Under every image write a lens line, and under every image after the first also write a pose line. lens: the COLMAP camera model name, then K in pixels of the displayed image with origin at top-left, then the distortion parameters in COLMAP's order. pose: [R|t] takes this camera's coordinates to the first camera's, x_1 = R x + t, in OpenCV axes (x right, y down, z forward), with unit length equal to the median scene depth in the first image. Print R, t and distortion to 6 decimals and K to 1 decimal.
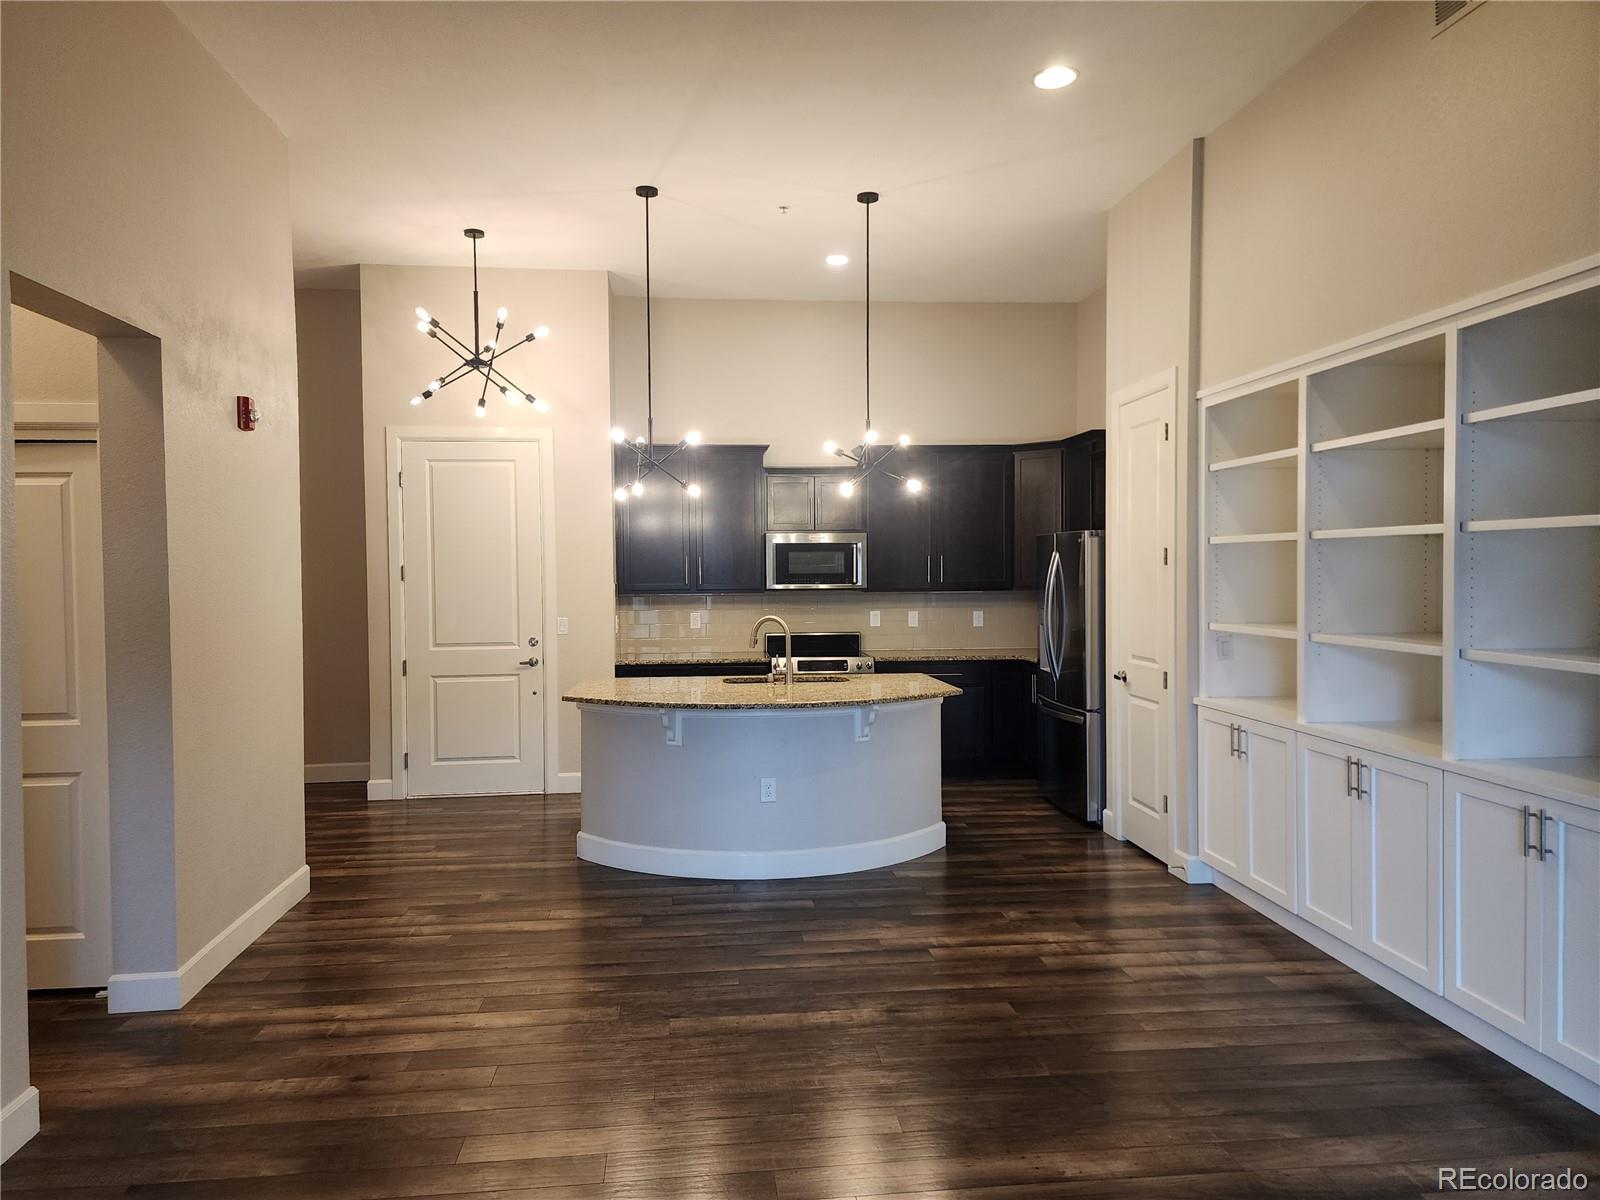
lens RADIAL K [[1082.6, 0, 775.6], [0, 1082.6, 600.7], [0, 0, 1]] dist [0.082040, -0.072436]
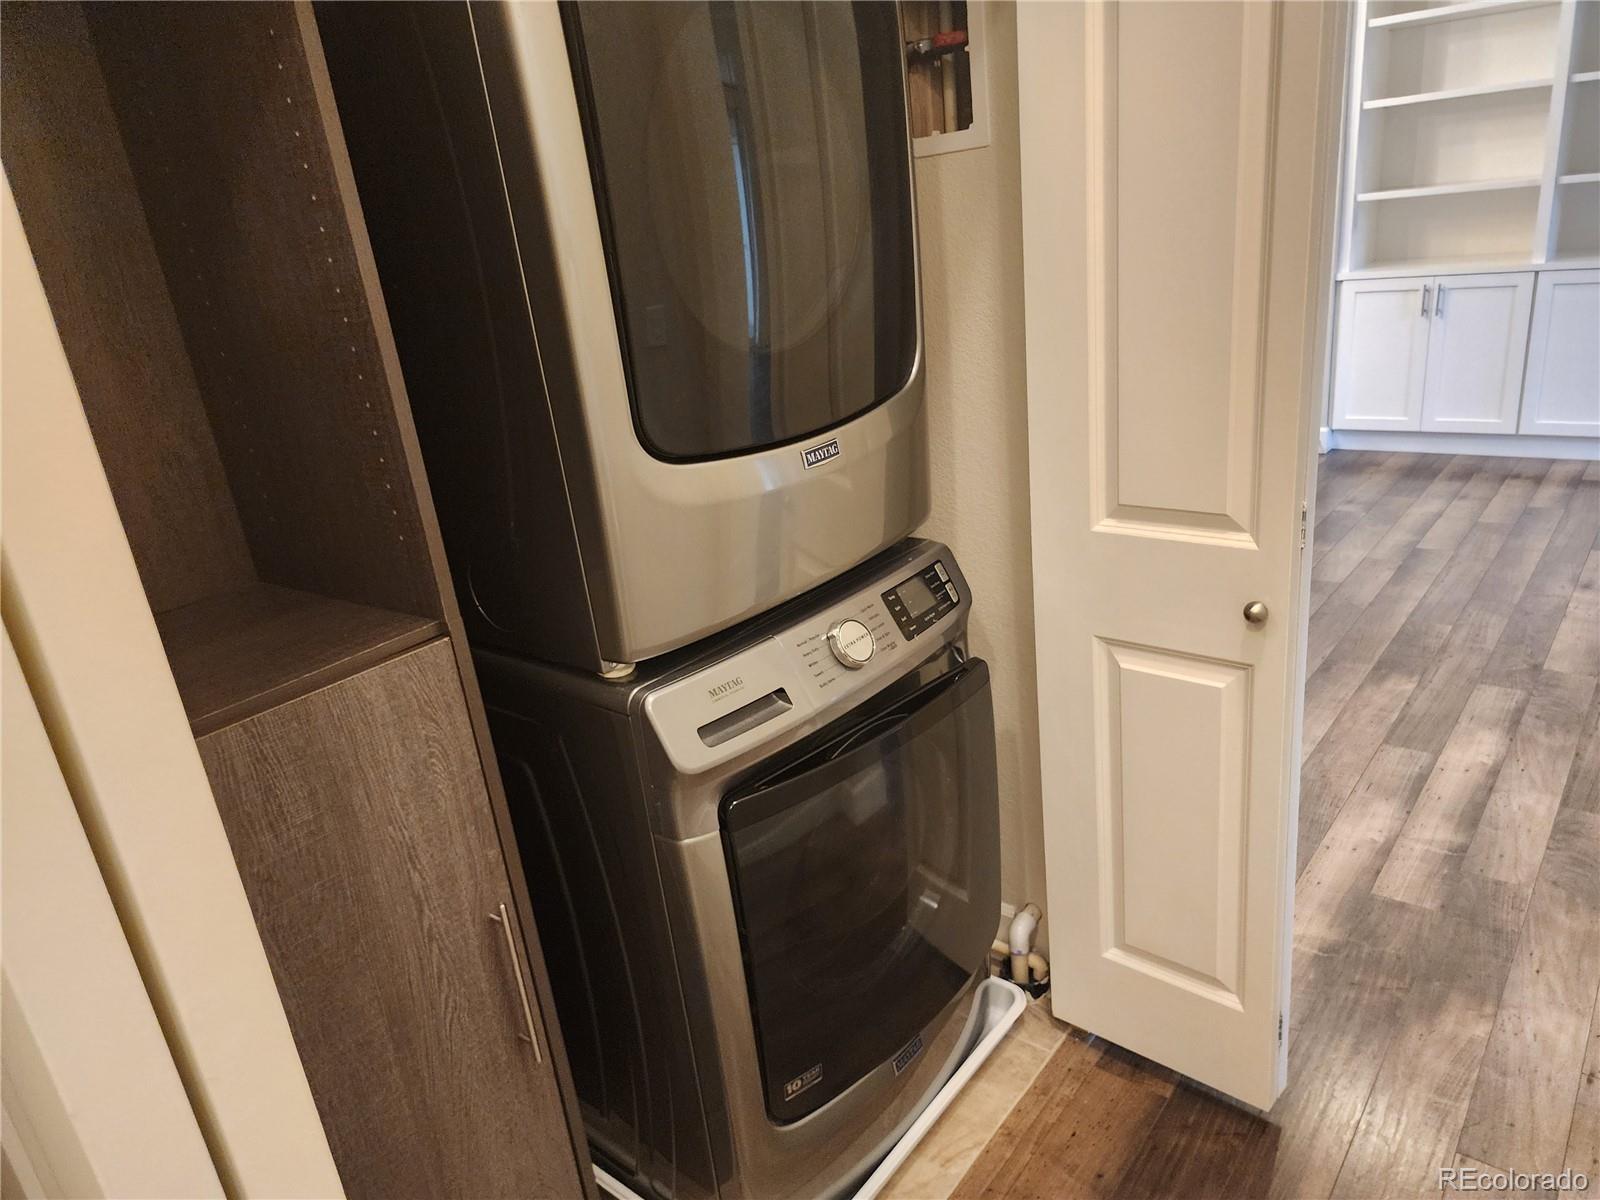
lens RADIAL K [[1097.3, 0, 802.9], [0, 1097.3, 627.0], [0, 0, 1]] dist [0.057857, -0.049195]
pose [[0.687323, -0.315335, 0.654332, -0.773090], [0.124548, 0.938670, 0.321537, 0.000436], [-0.715594, -0.139504, 0.684444, 0.605704]]
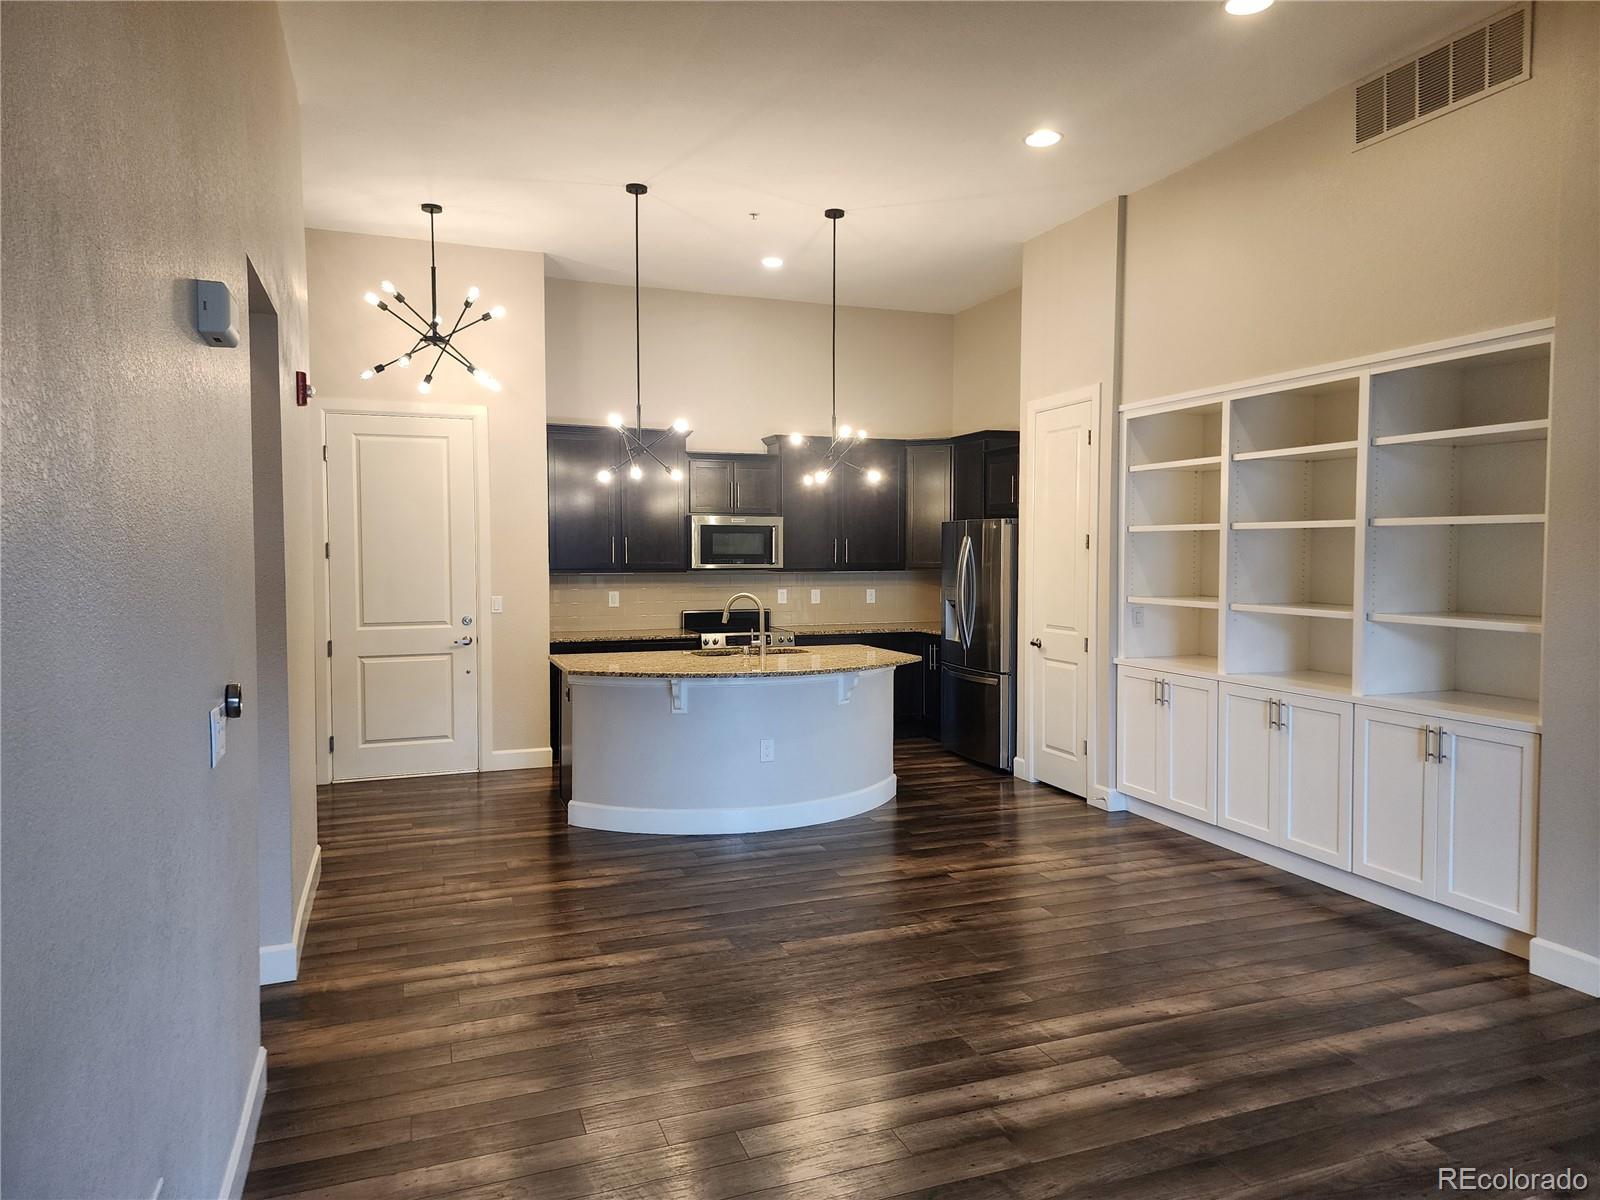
lens RADIAL K [[1089.4, 0, 813.2], [0, 1089.4, 599.3], [0, 0, 1]] dist [0.087209, -0.077649]
pose [[0.961906, -0.004613, 0.273340, -0.275963], [0.000233, 0.999871, 0.016054, 0.003385], [-0.273379, -0.015379, 0.961784, -0.078609]]
